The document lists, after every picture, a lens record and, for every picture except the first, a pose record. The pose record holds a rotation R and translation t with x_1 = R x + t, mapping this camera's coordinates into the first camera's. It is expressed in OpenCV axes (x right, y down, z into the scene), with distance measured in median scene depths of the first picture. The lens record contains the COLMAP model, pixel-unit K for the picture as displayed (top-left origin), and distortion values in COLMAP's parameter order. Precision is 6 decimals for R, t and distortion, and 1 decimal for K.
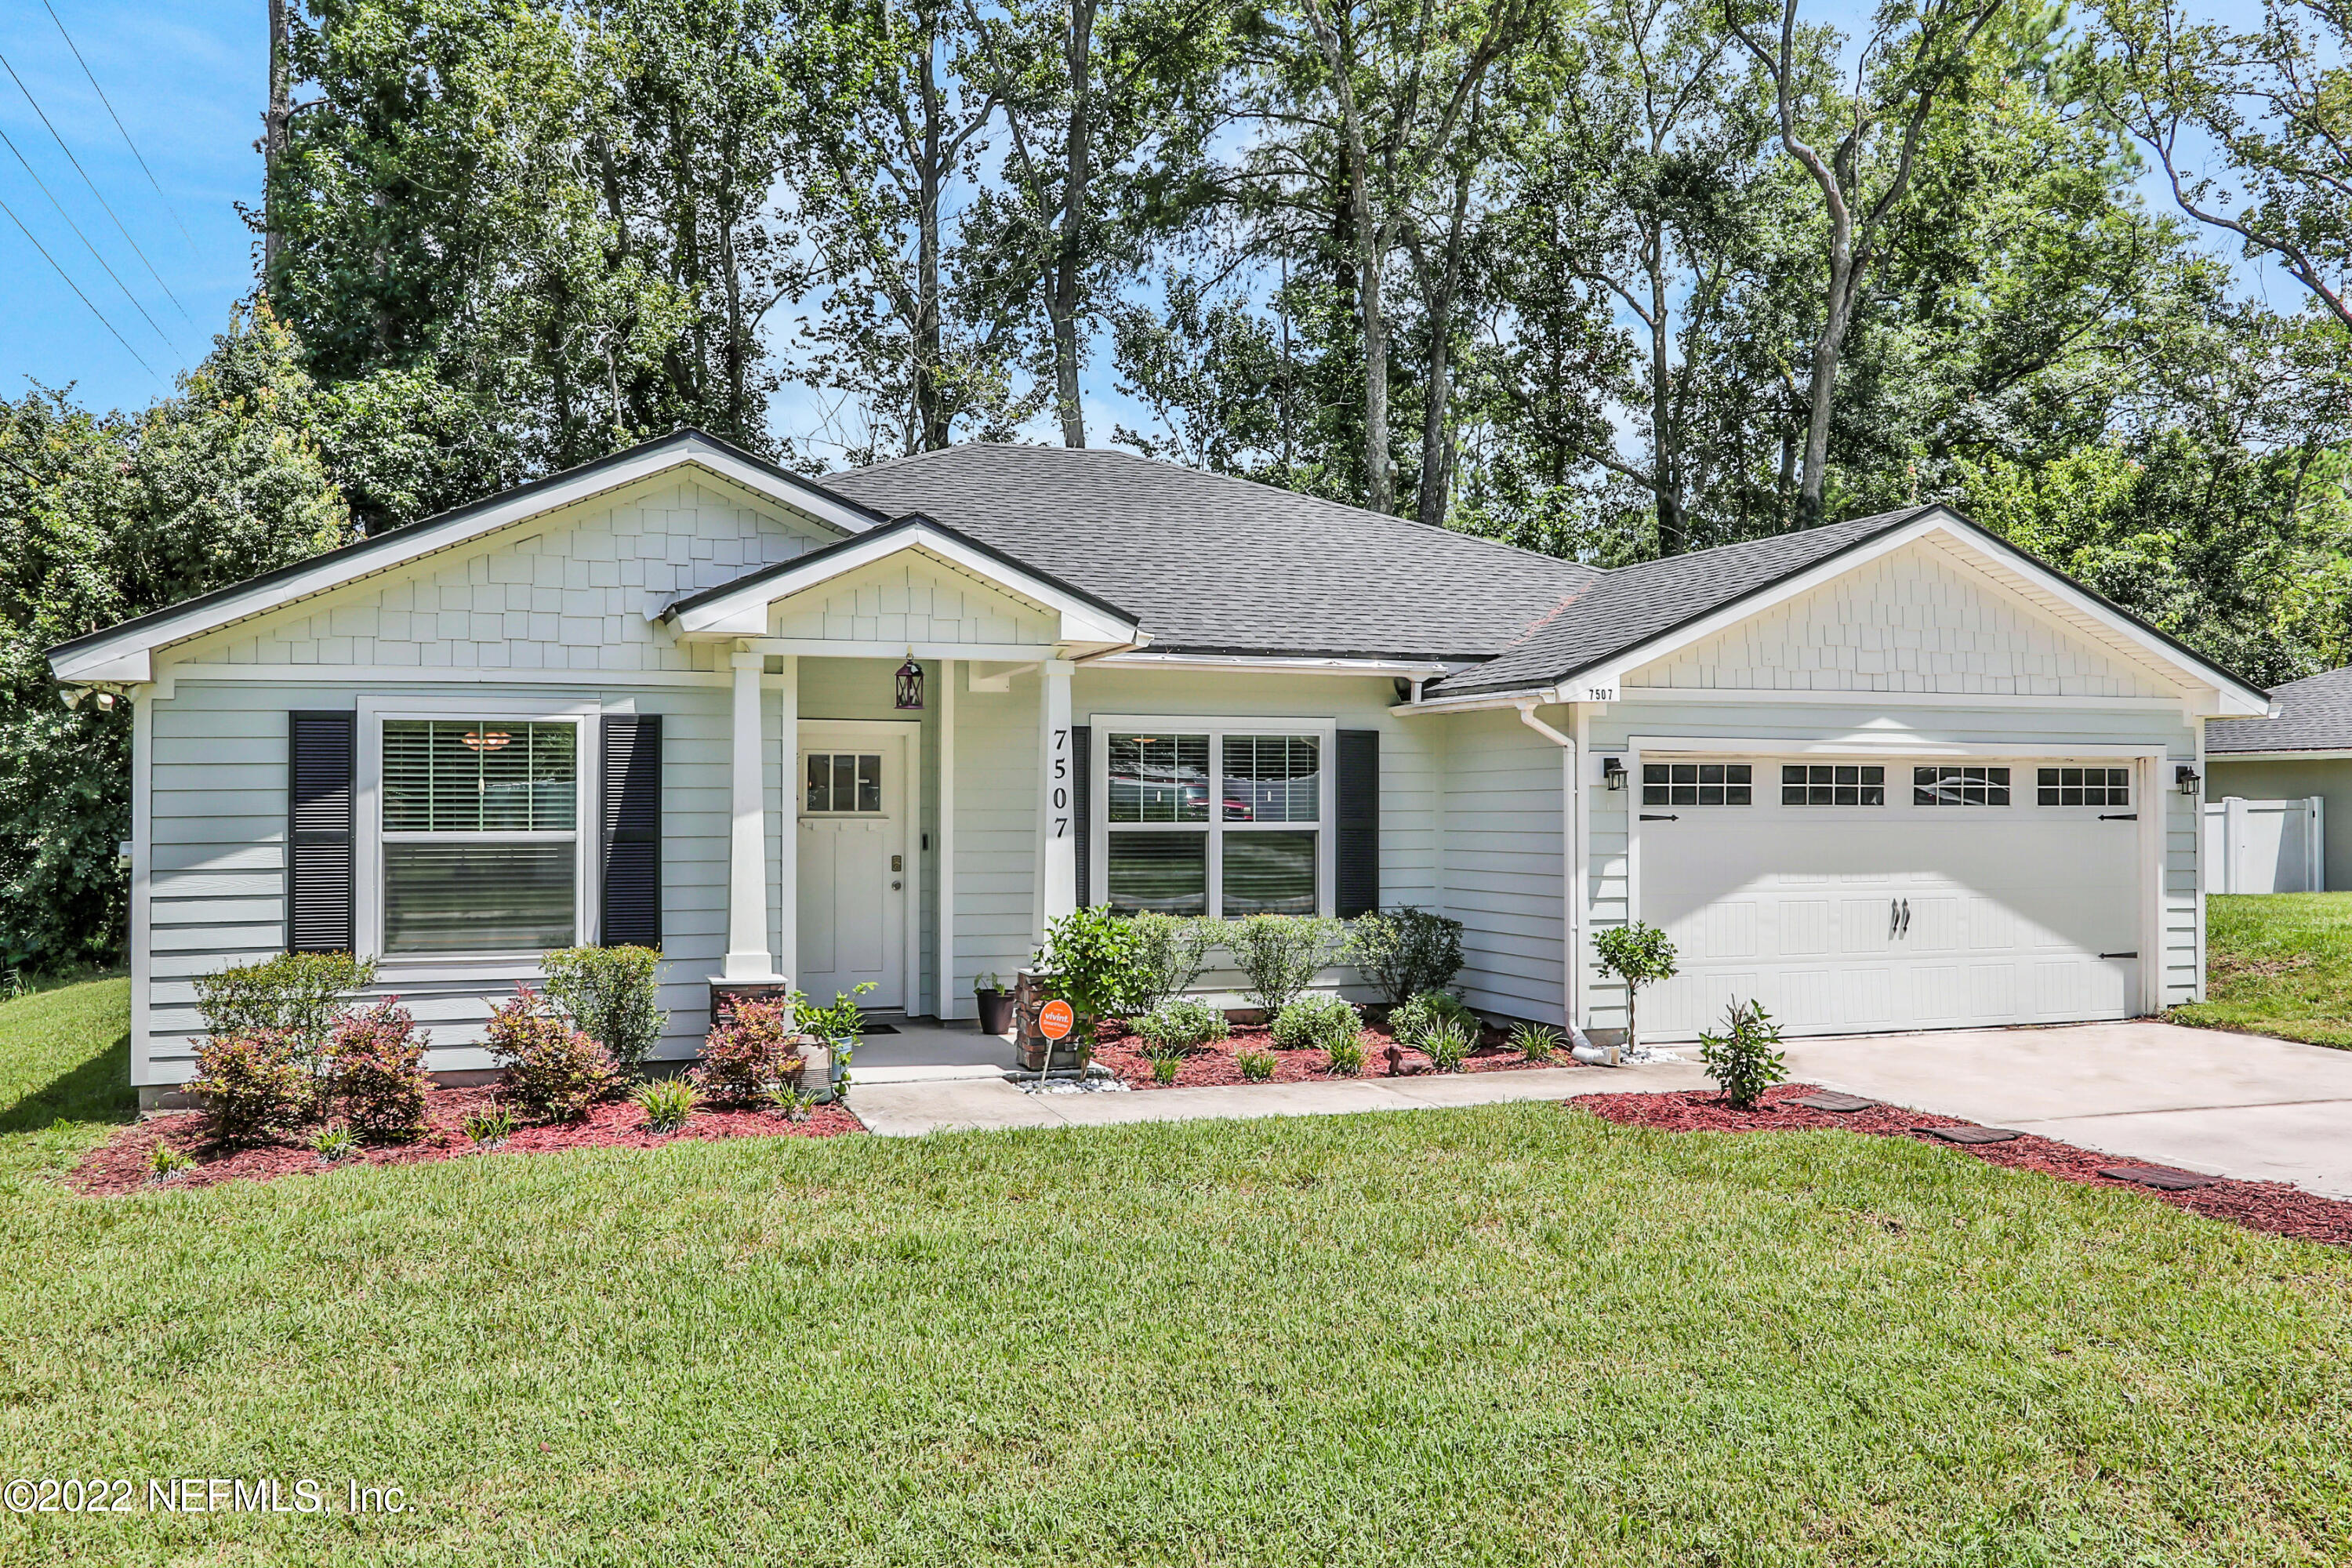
lens RADIAL K [[1902.4, 0, 1177.5], [0, 1902.4, 783.1], [0, 0, 1]] dist [-0.007700, 0.002213]
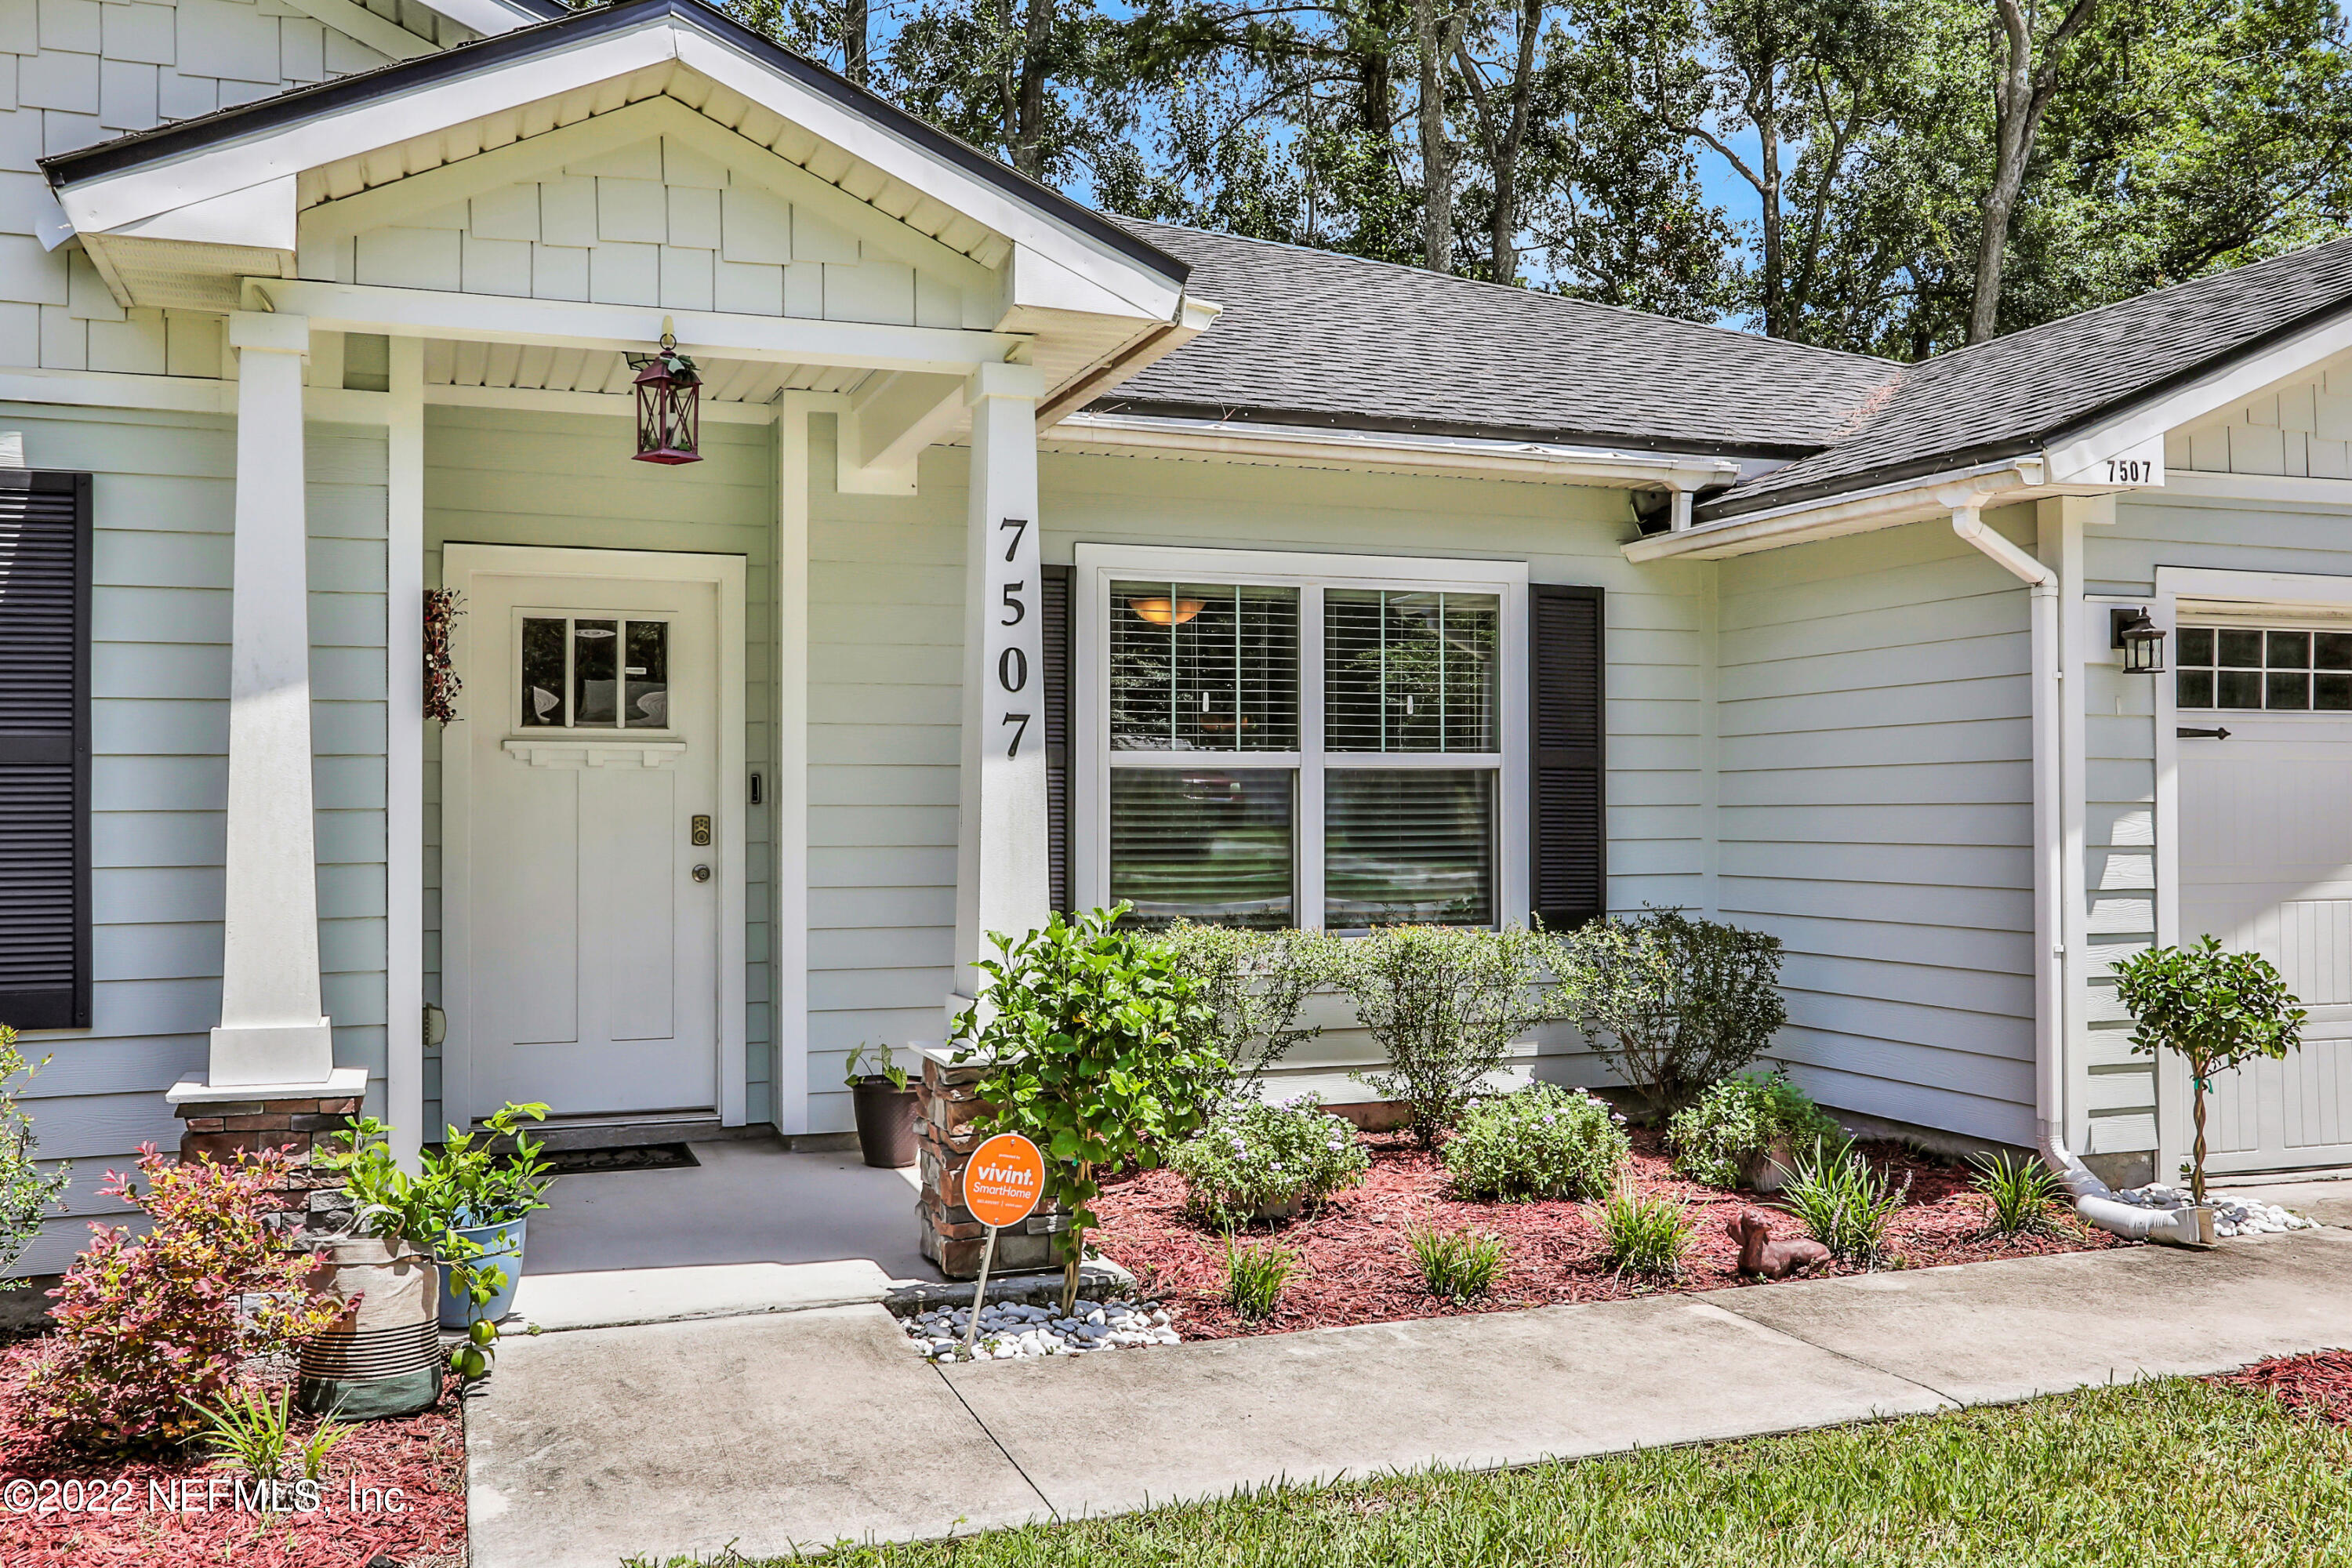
lens RADIAL K [[2012.1, 0, 1232.4], [0, 2012.1, 795.0], [0, 0, 1]] dist [0.008645, -0.012183]
pose [[0.999229, -0.002320, 0.039195, -0.025044], [0.002128, 0.999986, 0.004939, 0.030598], [-0.039206, -0.004852, 0.999219, 0.453331]]
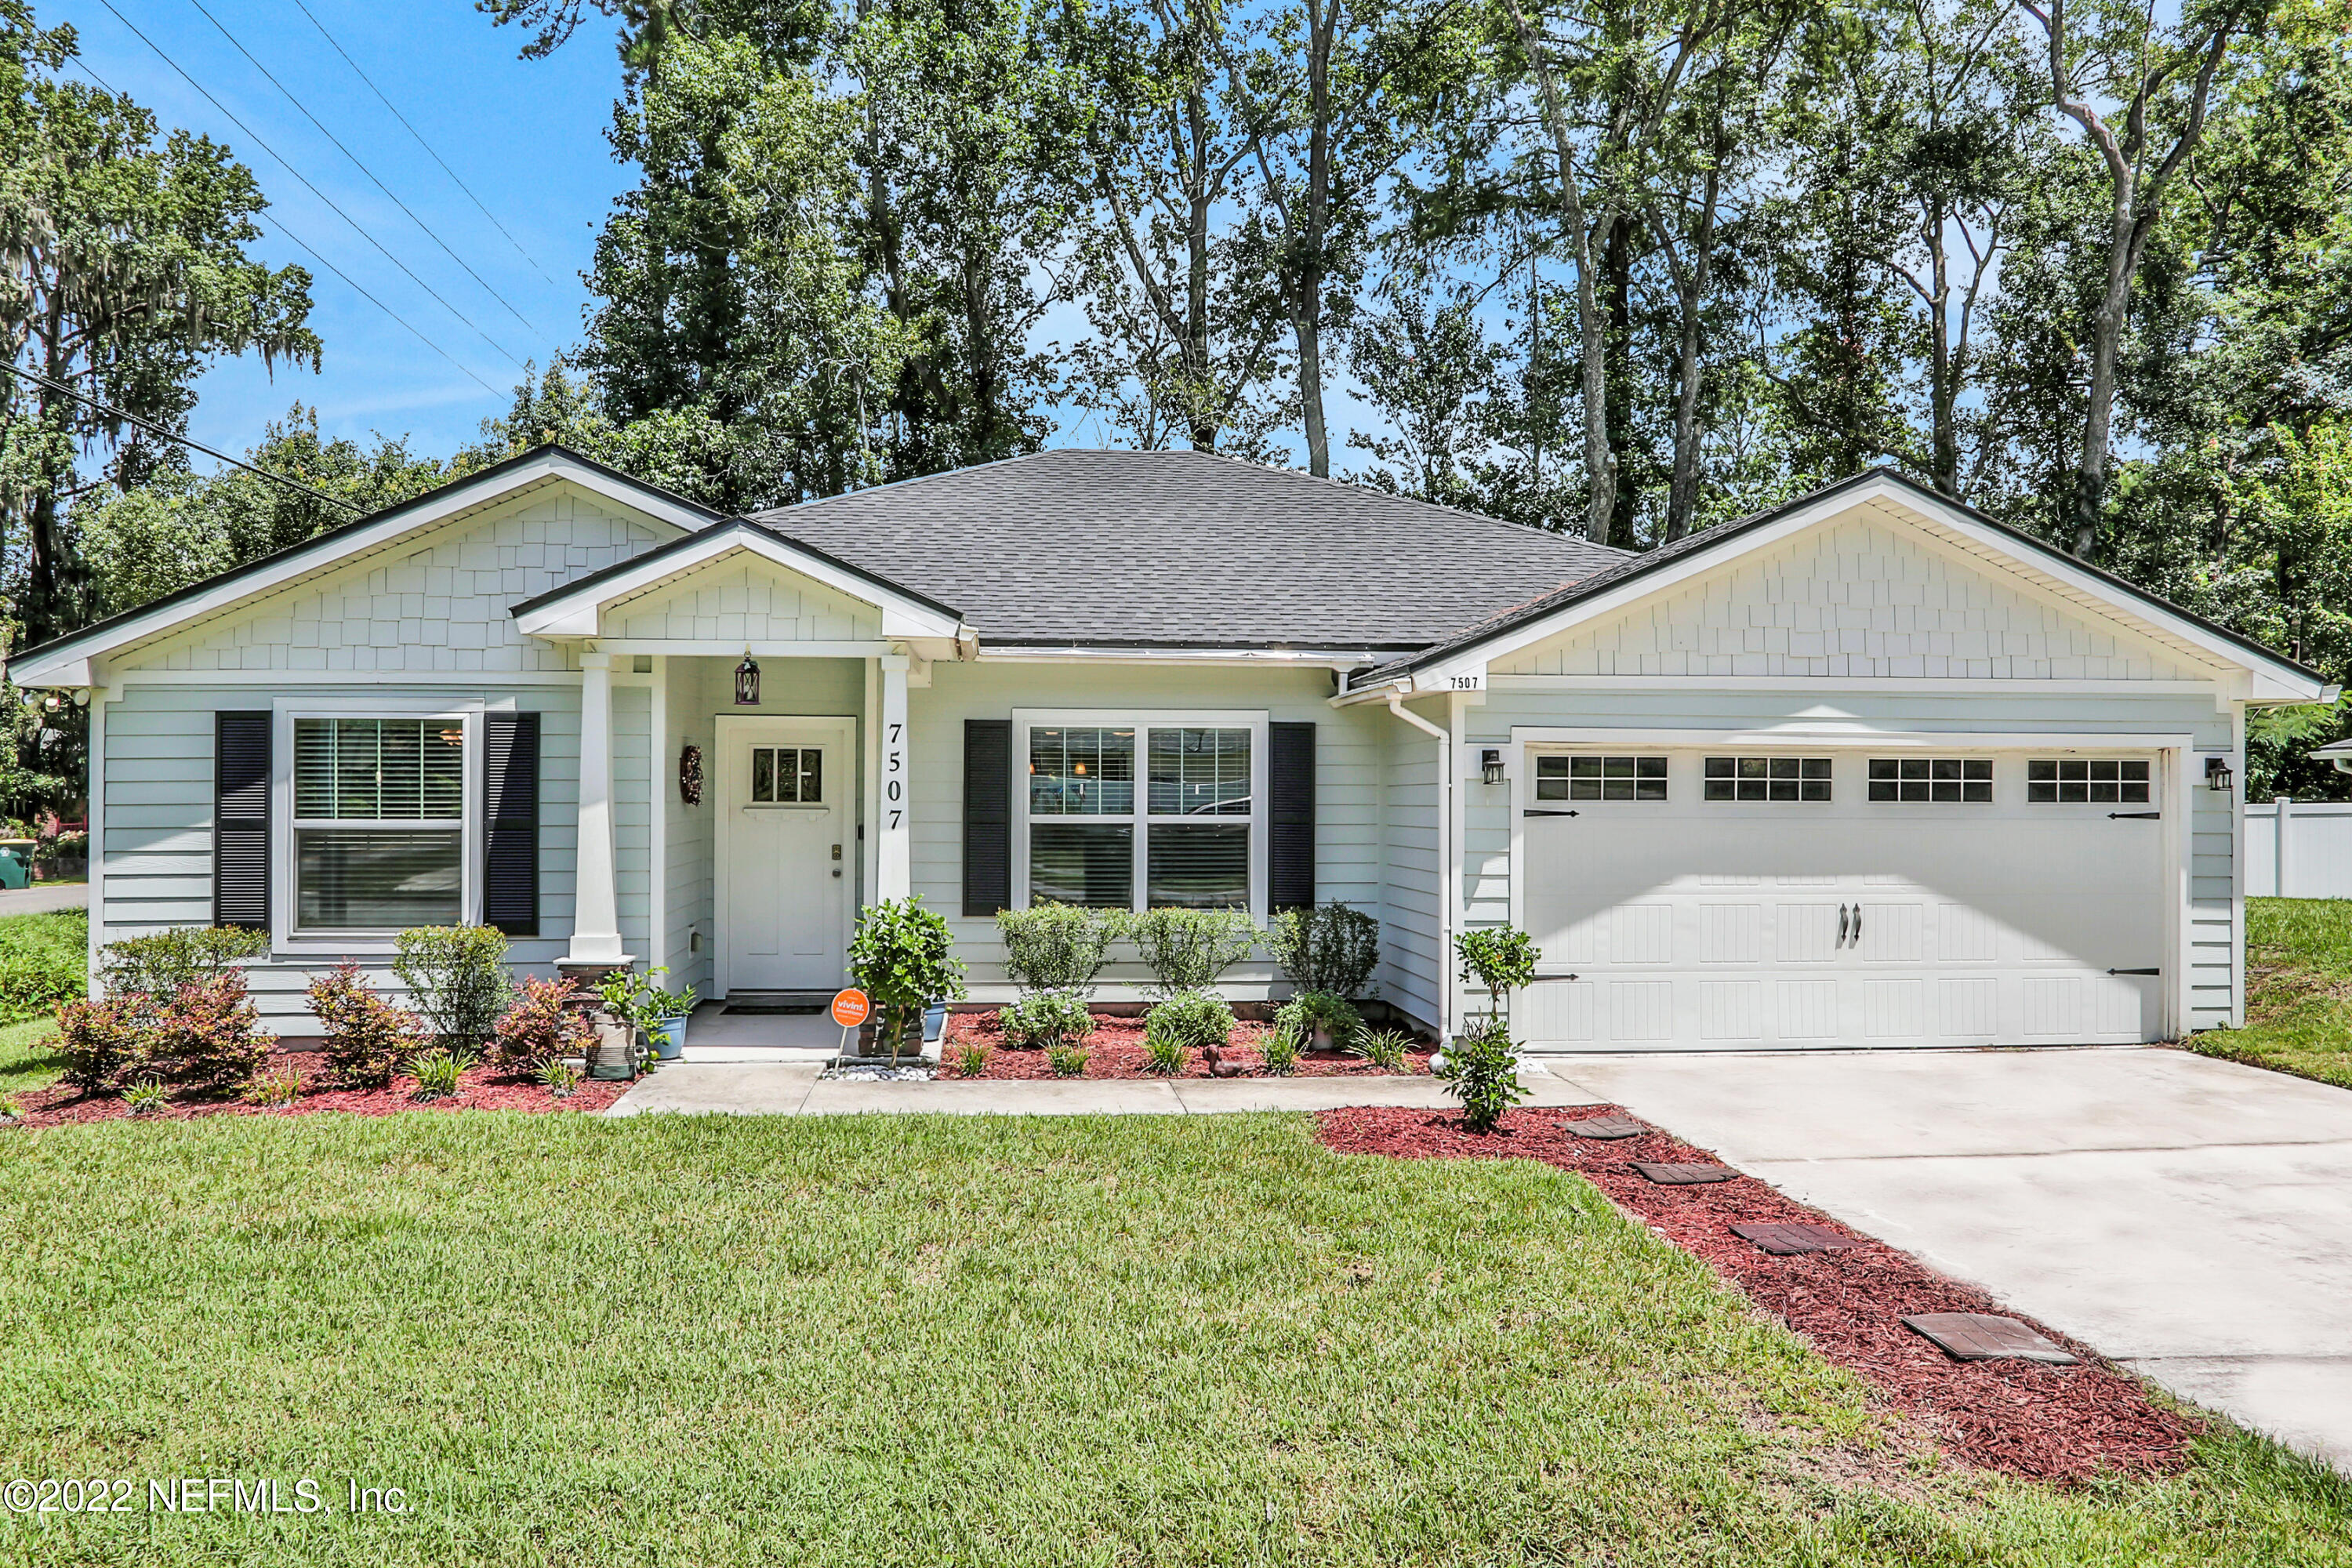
lens RADIAL K [[1792.8, 0, 1173.6], [0, 1792.8, 782.0], [0, 0, 1]] dist [-0.035113, 0.033537]
pose [[0.970884, 0.001500, -0.239547, 0.271597], [-0.001065, 0.999998, 0.001946, 0.001106], [0.239549, -0.001634, 0.970883, 0.091848]]
